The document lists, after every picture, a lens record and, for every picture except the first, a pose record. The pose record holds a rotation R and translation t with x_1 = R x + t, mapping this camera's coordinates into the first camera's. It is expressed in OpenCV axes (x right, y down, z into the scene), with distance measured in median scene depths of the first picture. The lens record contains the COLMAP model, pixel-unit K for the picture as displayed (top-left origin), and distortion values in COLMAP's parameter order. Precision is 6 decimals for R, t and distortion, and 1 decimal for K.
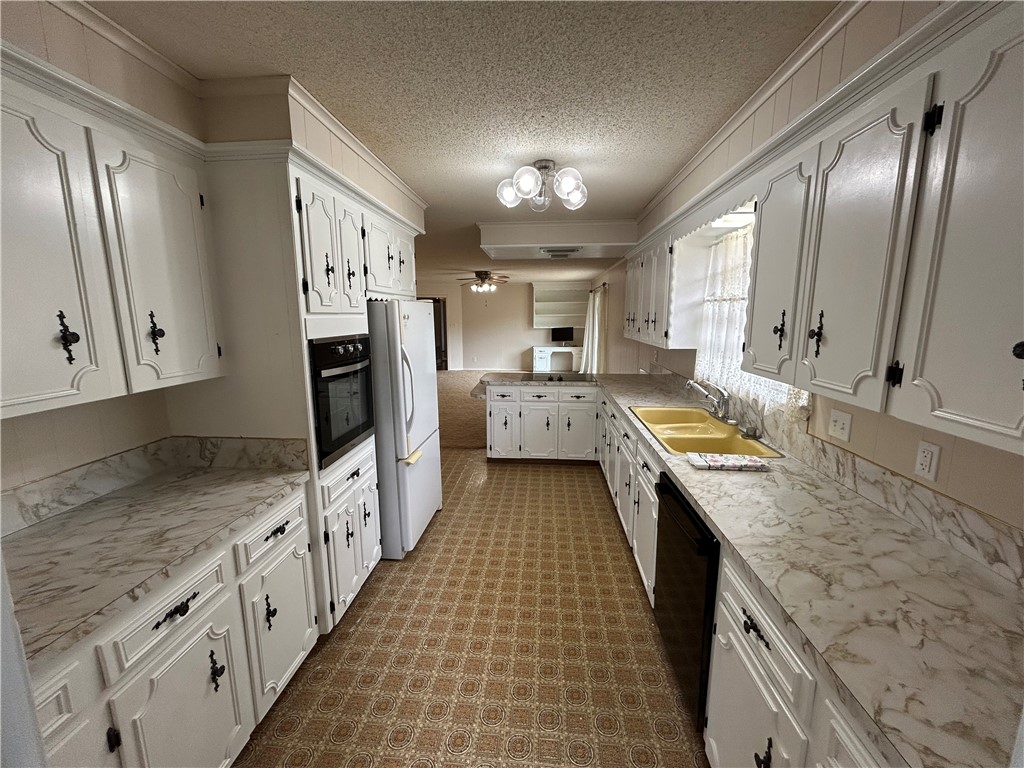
lens RADIAL K [[412.8, 0, 512.7], [0, 412.8, 380.3], [0, 0, 1]] dist [-0.003181, 0.000363]
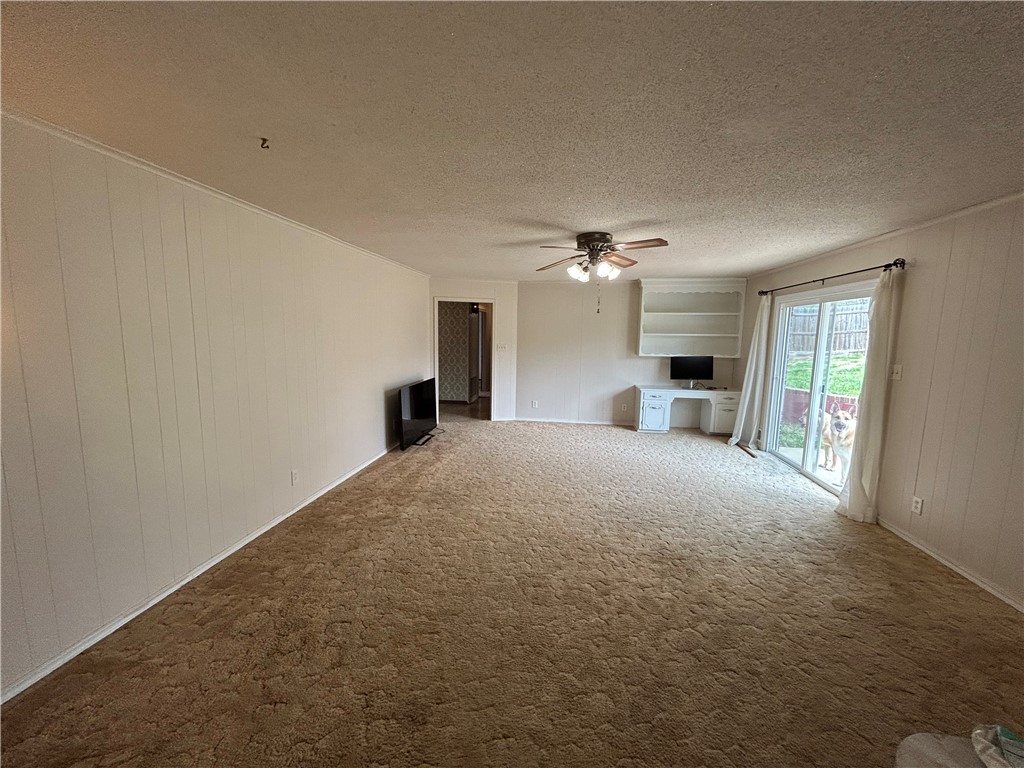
lens RADIAL K [[412.8, 0, 512.3], [0, 412.8, 382.5], [0, 0, 1]] dist [-0.003181, 0.000363]
pose [[0.997027, 0.031346, -0.070383, -0.021609], [-0.033752, 0.998877, -0.033257, -0.015172], [0.069261, 0.035534, 0.996966, 0.096648]]
